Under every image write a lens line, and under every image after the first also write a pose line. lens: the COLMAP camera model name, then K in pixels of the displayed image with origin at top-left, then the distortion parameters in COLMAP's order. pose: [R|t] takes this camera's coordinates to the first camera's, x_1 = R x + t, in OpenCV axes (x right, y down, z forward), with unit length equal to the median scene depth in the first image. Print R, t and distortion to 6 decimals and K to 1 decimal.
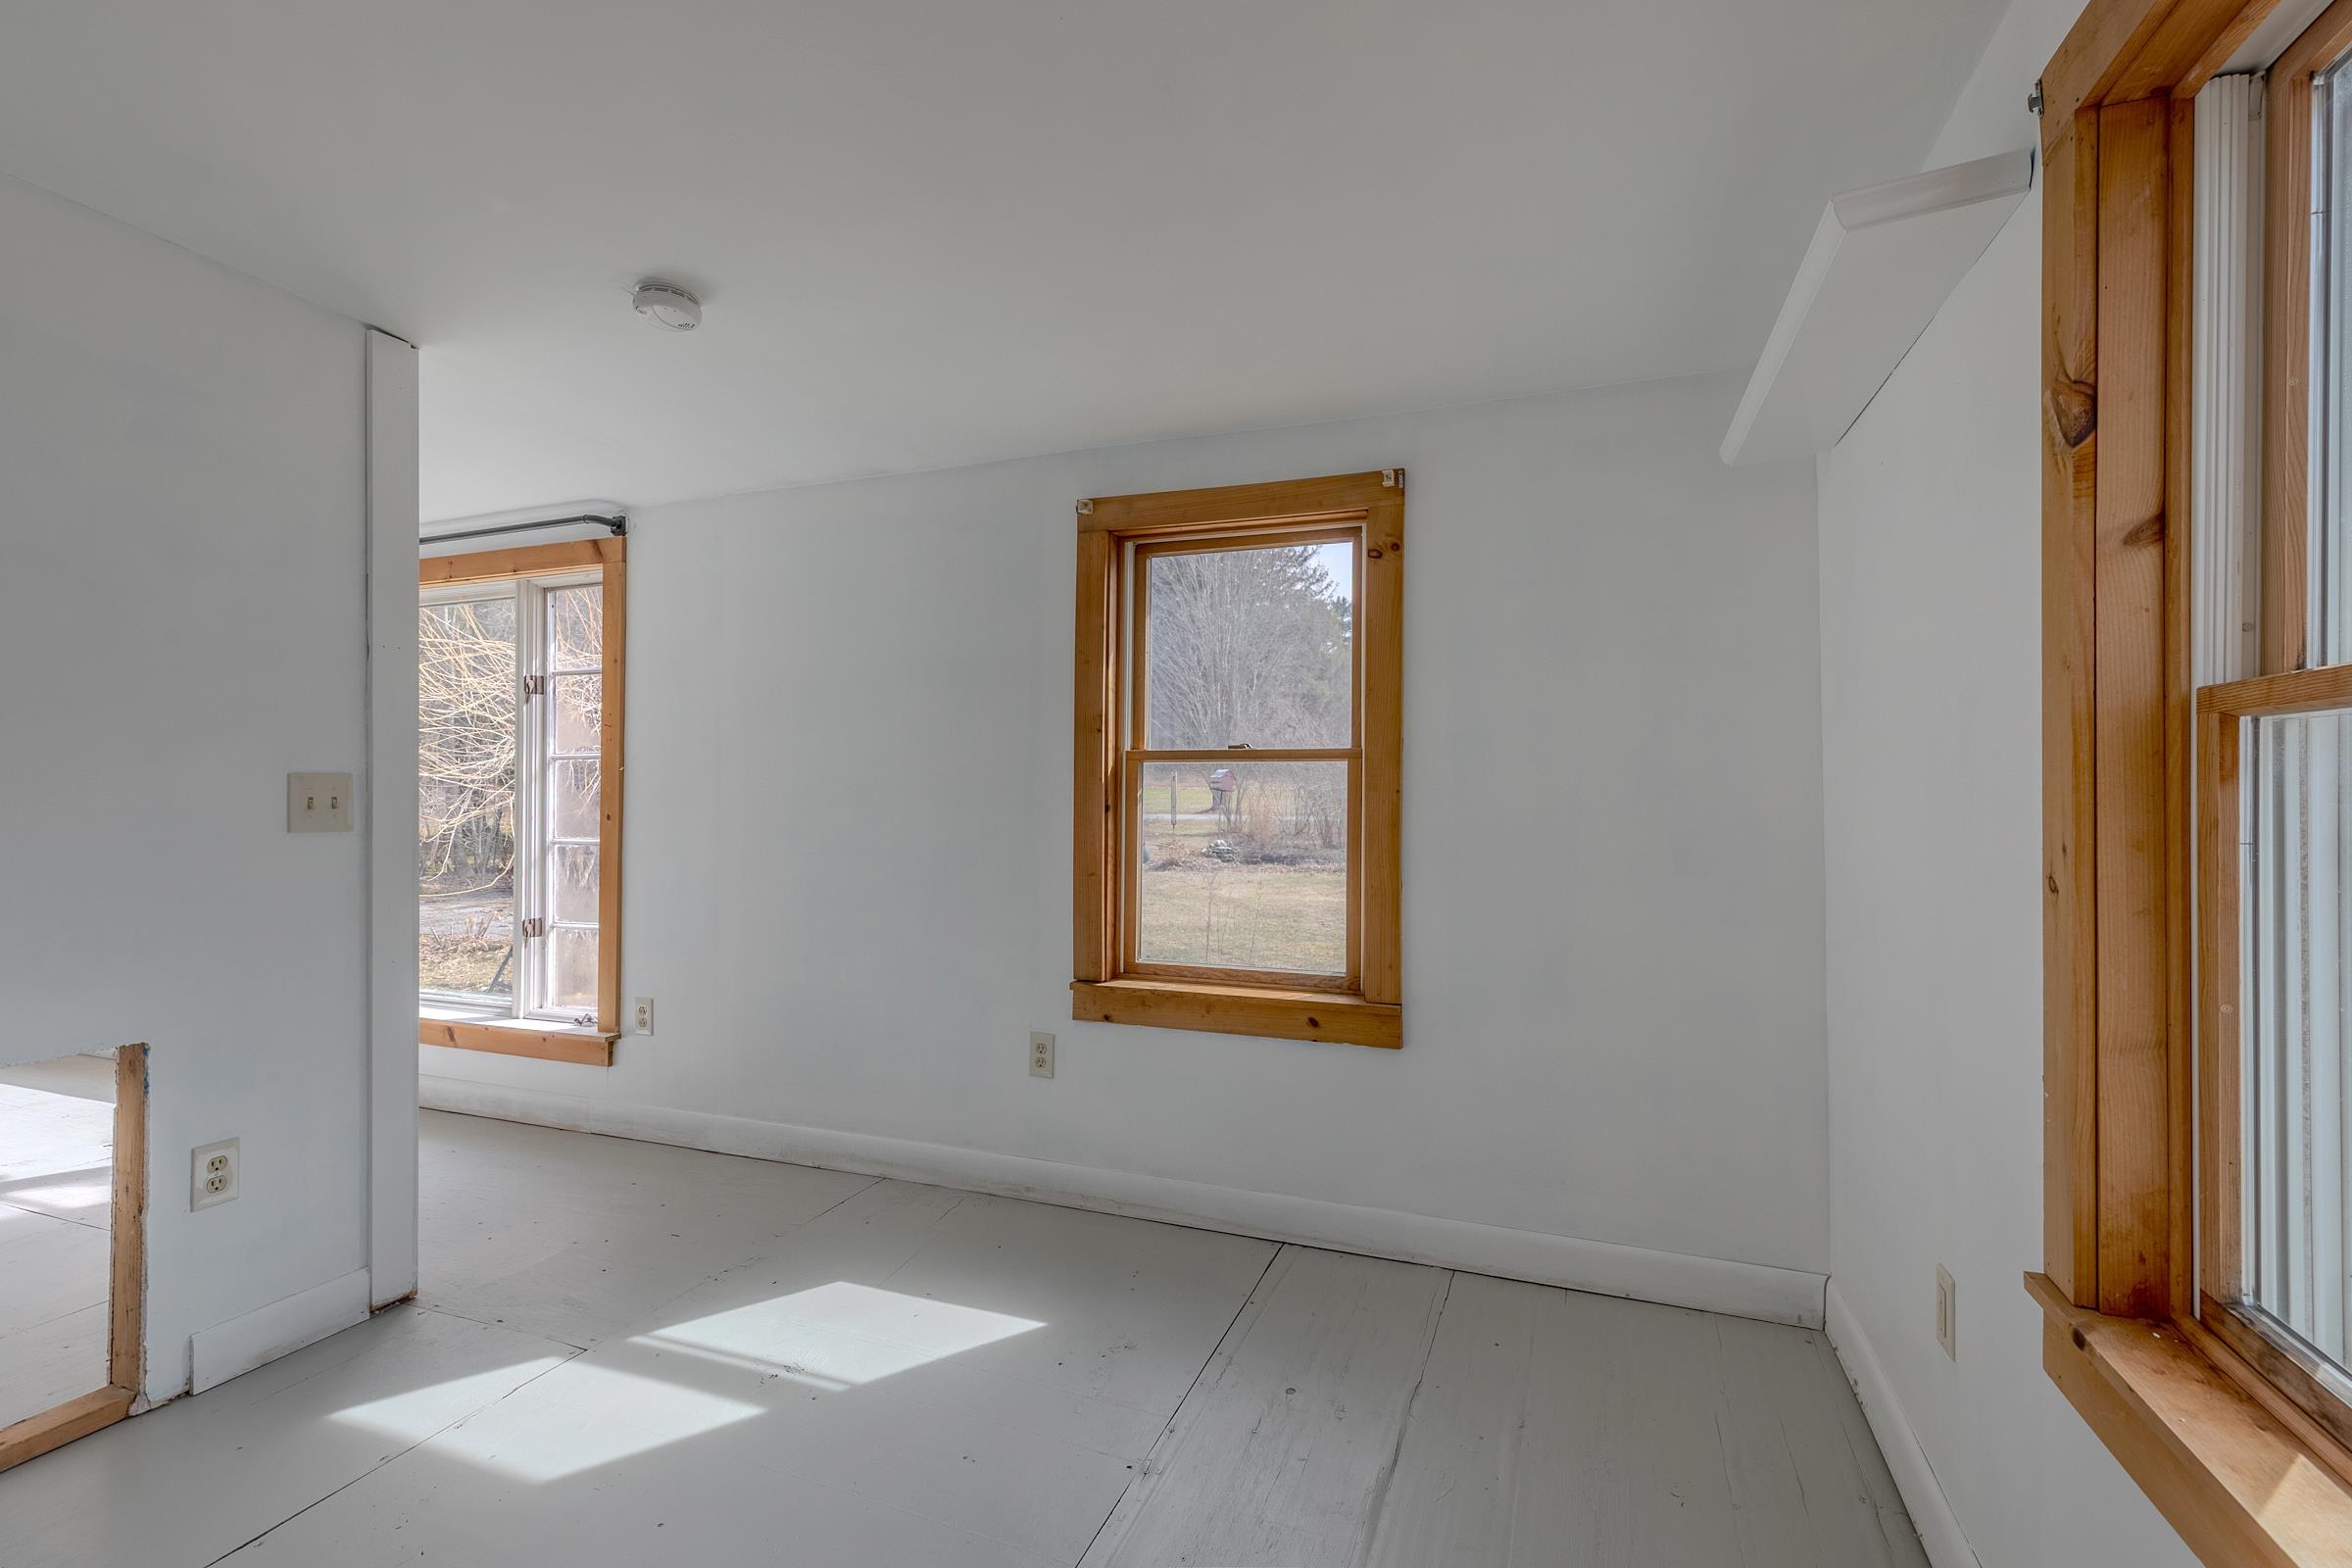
lens RADIAL K [[1059.8, 0, 1201.6], [0, 1059.8, 778.9], [0, 0, 1]] dist [0.002599, 0.000709]
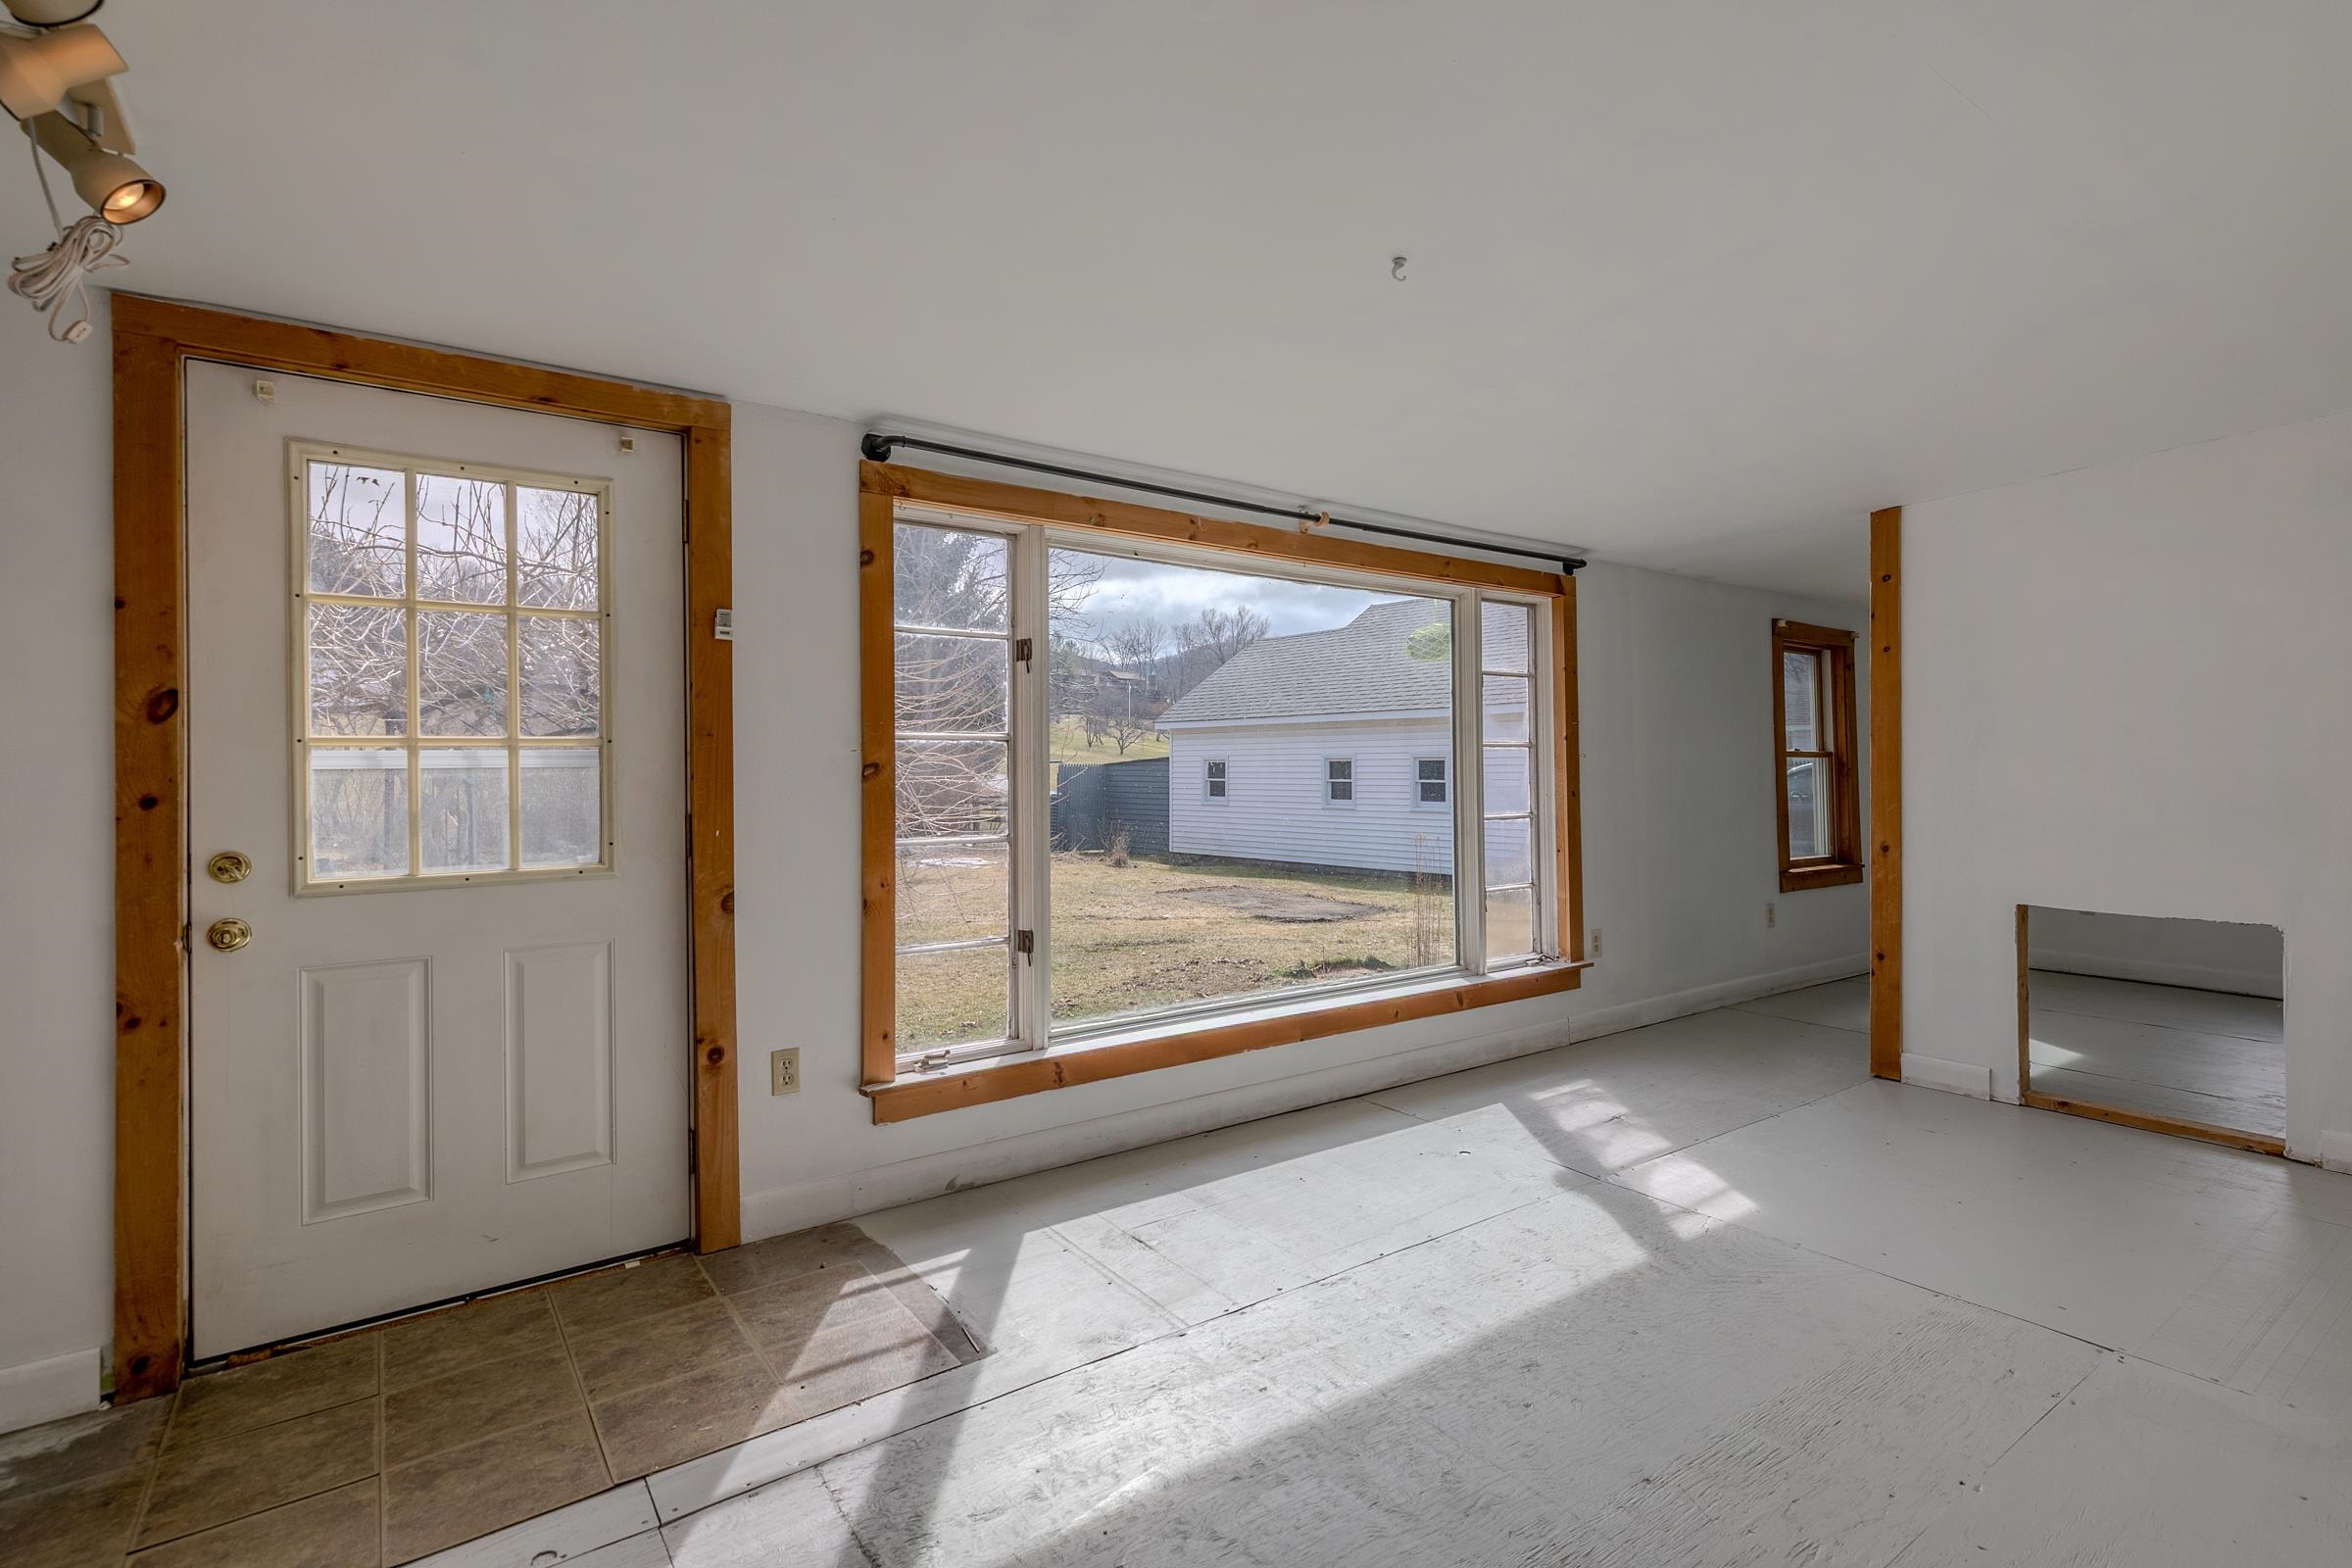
lens RADIAL K [[1113.4, 0, 1176.0], [0, 1113.4, 784.0], [0, 0, 1]] dist [0.014501, 0.000126]
pose [[0.570173, -0.015662, 0.821375, -1.842423], [0.001808, 0.999840, 0.017811, -0.002149], [-0.821522, -0.008670, 0.570110, 0.598529]]
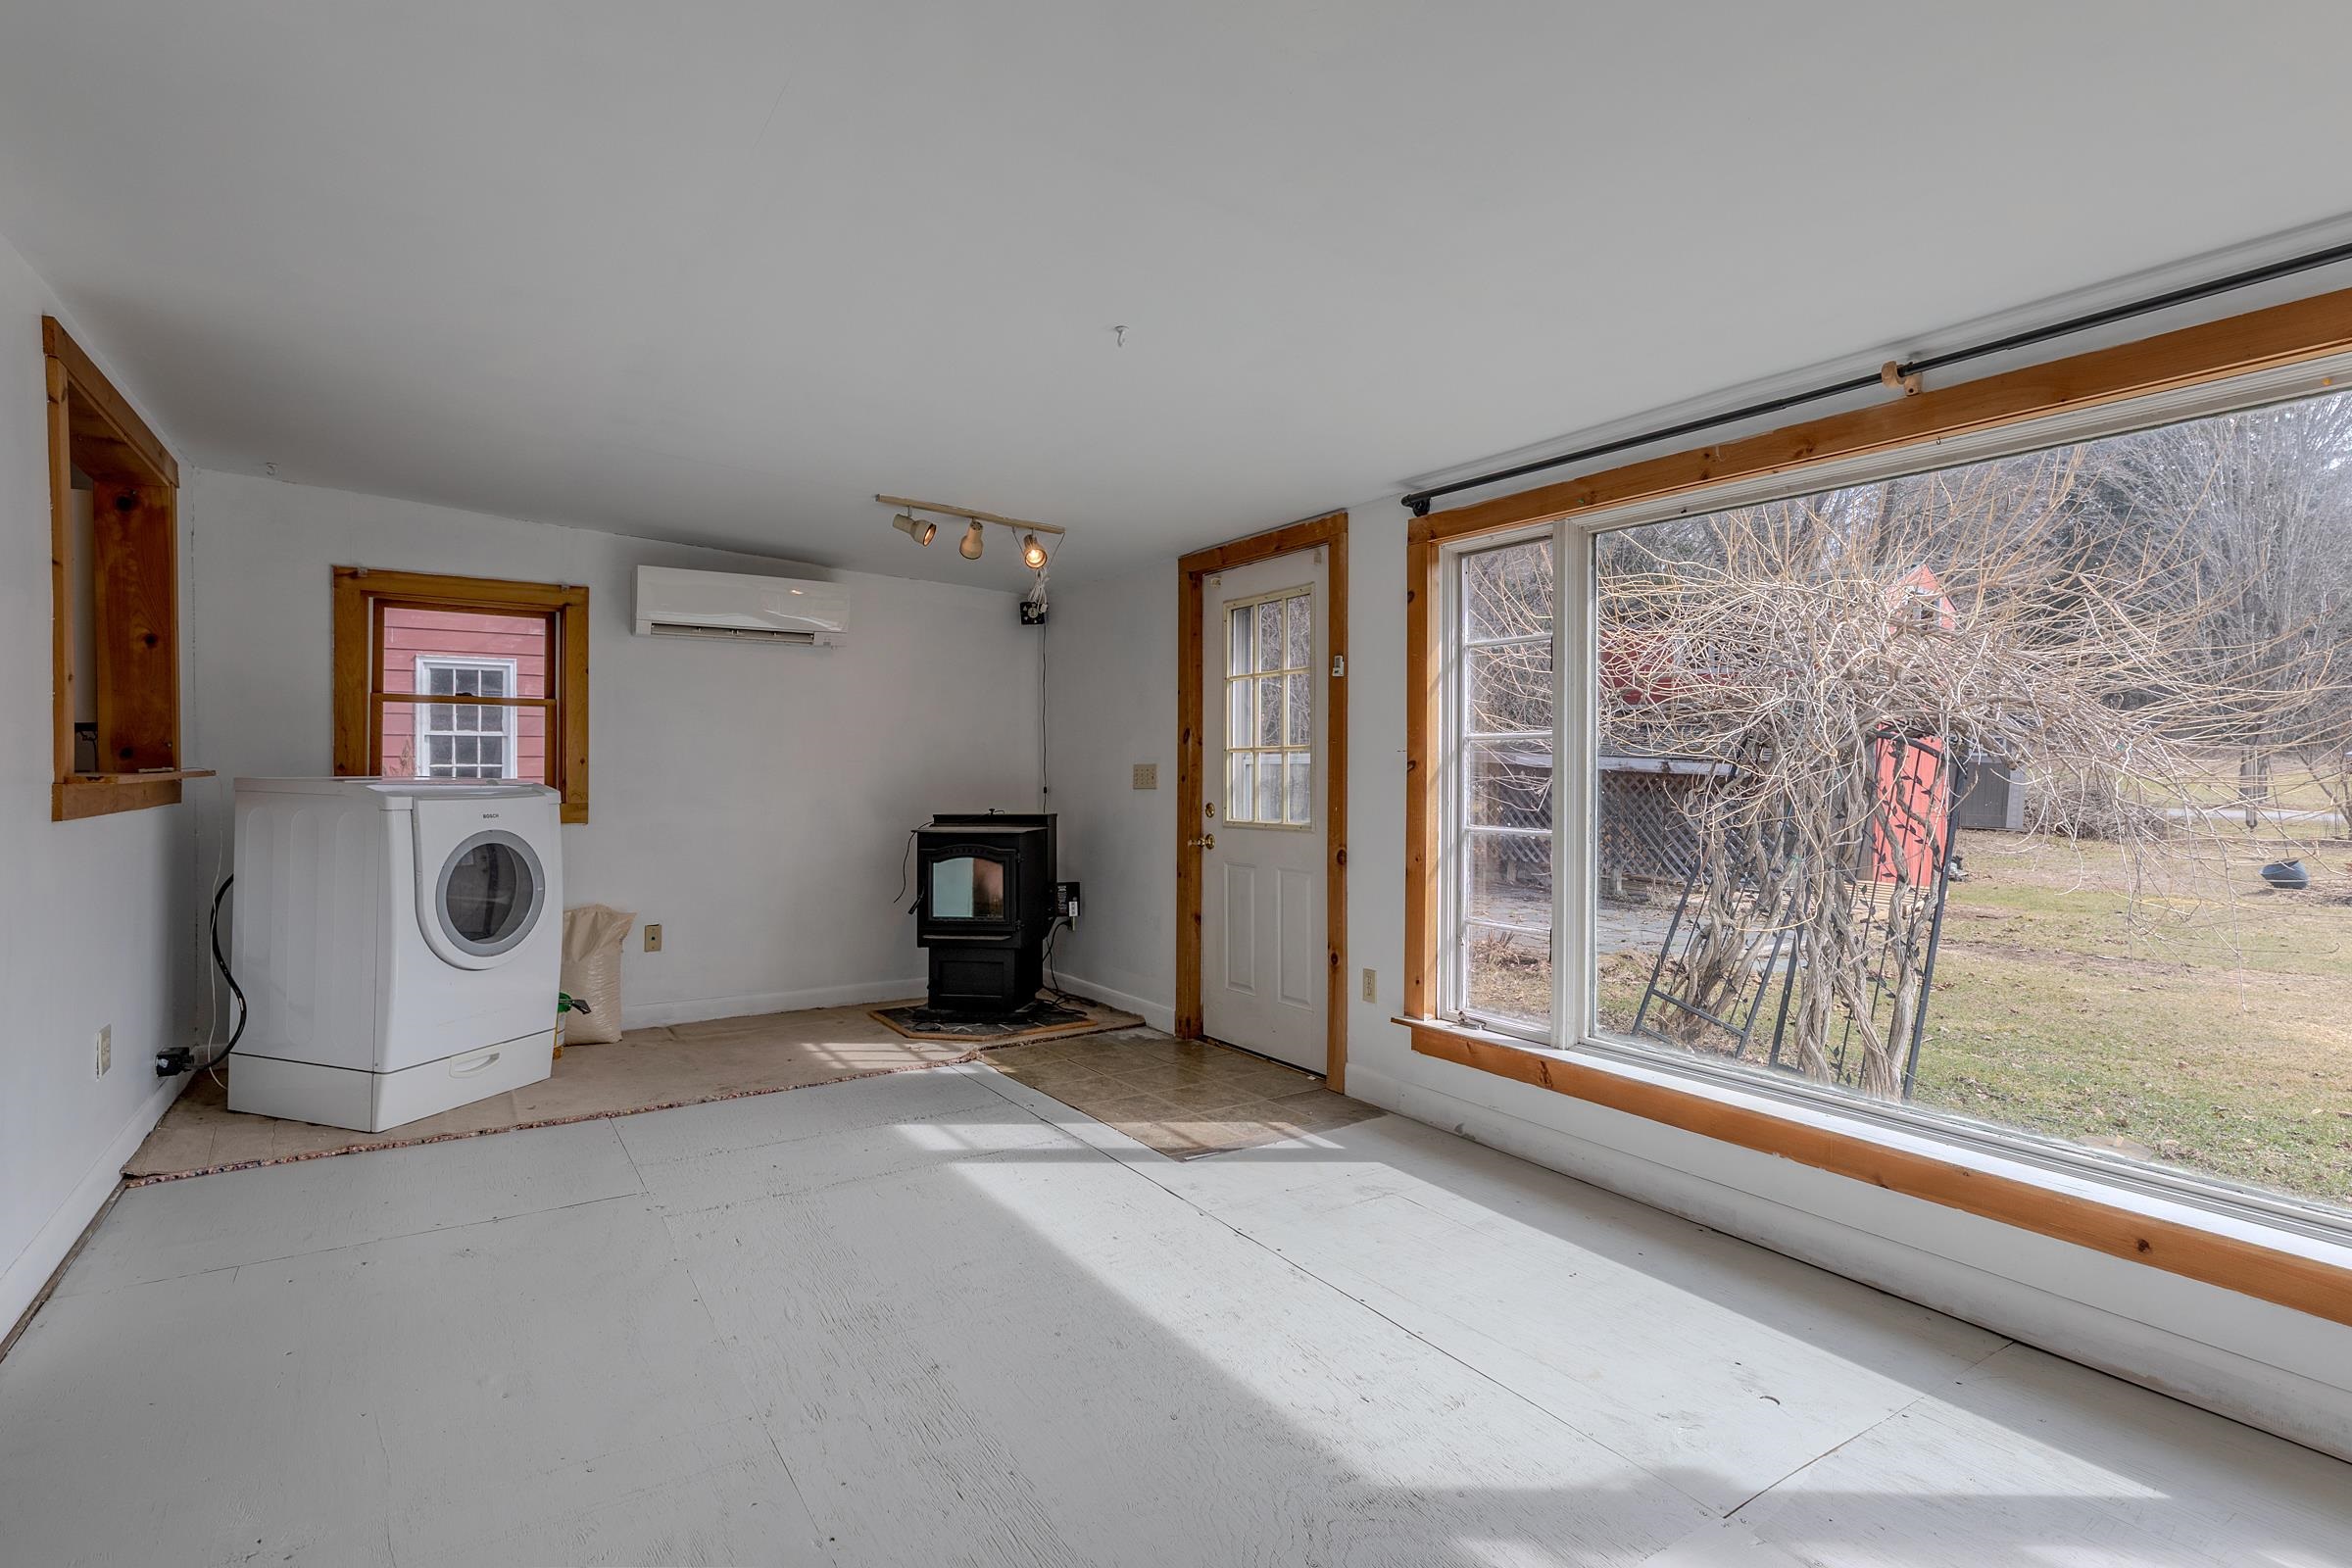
lens RADIAL K [[1059.8, 0, 1201.6], [0, 1059.8, 778.9], [0, 0, 1]] dist [0.002599, 0.000709]
pose [[0.829039, 0.006375, -0.559154, -0.735831], [0.003886, 0.999845, 0.017161, -0.003650], [0.559177, -0.016400, 0.828886, 0.284213]]
